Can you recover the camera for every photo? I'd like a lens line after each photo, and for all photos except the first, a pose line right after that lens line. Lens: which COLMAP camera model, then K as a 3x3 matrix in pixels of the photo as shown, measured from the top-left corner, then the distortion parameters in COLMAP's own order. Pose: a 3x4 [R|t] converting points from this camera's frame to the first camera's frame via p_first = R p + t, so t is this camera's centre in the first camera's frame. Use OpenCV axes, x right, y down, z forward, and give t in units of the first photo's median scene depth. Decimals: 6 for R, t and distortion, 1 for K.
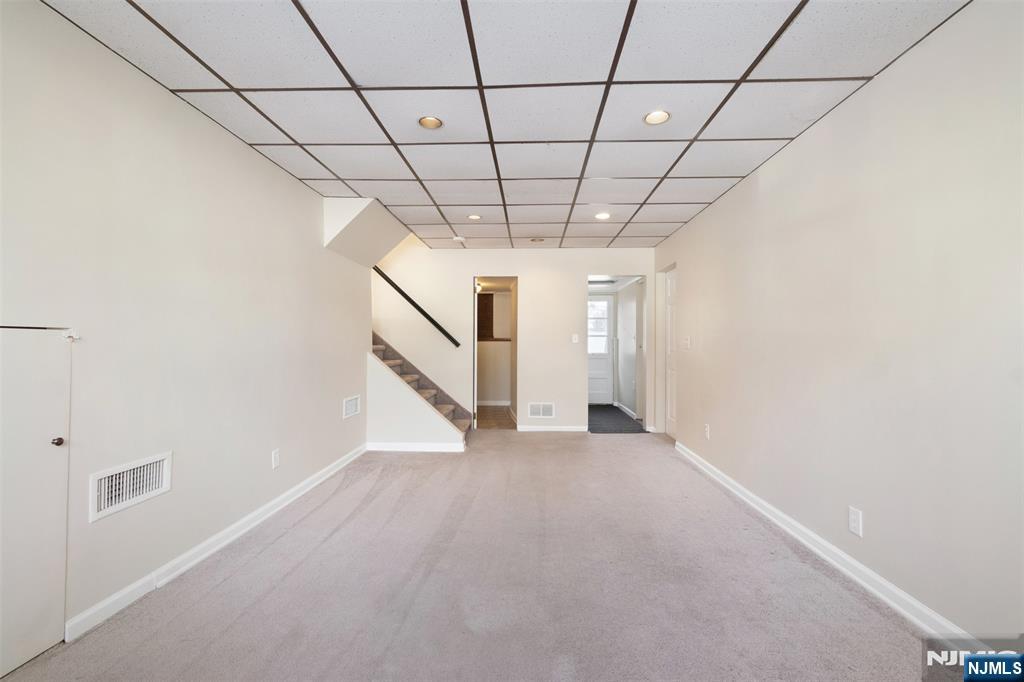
lens RADIAL K [[448.5, 0, 514.3], [0, 448.5, 338.4], [0, 0, 1]] dist [0.000001, -0.000085]
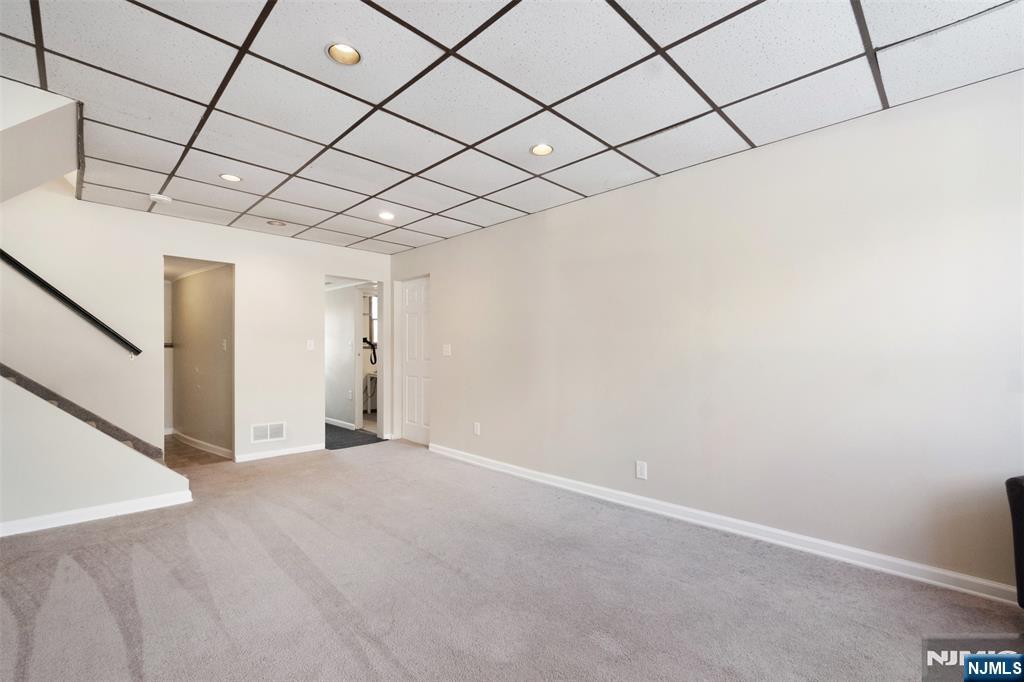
lens RADIAL K [[448.5, 0, 512.0], [0, 448.5, 351.5], [0, 0, 1]] dist [0.000001, -0.000085]
pose [[0.681457, 0.003810, 0.731849, -0.266818], [-0.010158, 0.999939, 0.004252, 0.006034], [-0.731788, -0.010332, 0.681454, 0.133403]]
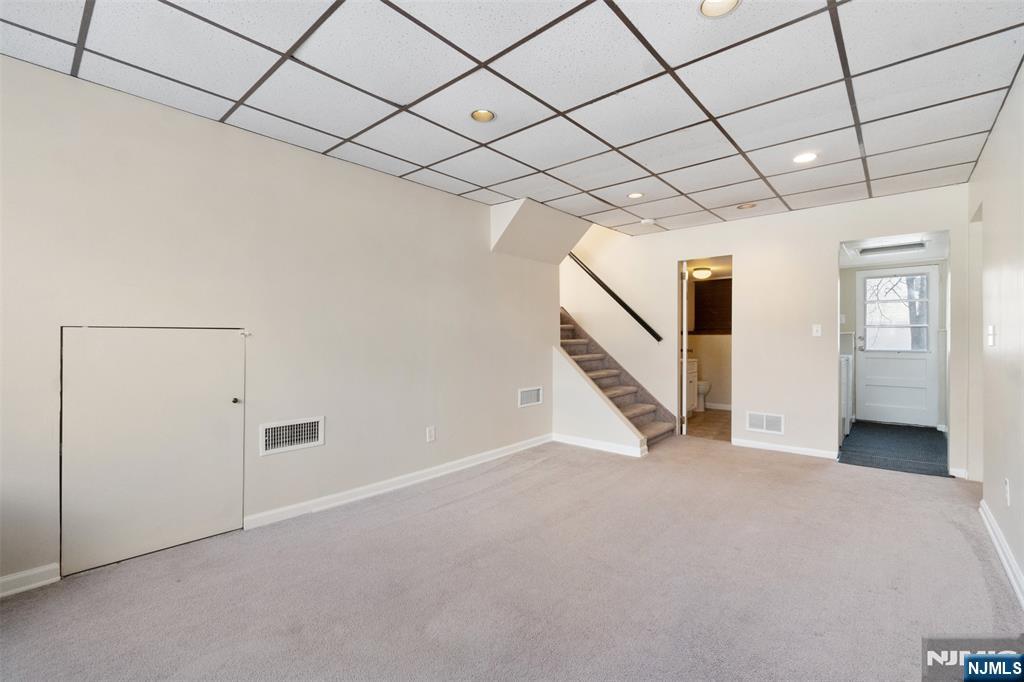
lens RADIAL K [[448.5, 0, 514.2], [0, 448.5, 334.8], [0, 0, 1]] dist [0.000001, -0.000085]
pose [[0.777462, -0.004878, -0.628911, 0.240907], [0.008629, 0.999959, 0.002912, 0.001361], [0.628870, -0.007690, 0.777472, 0.130588]]
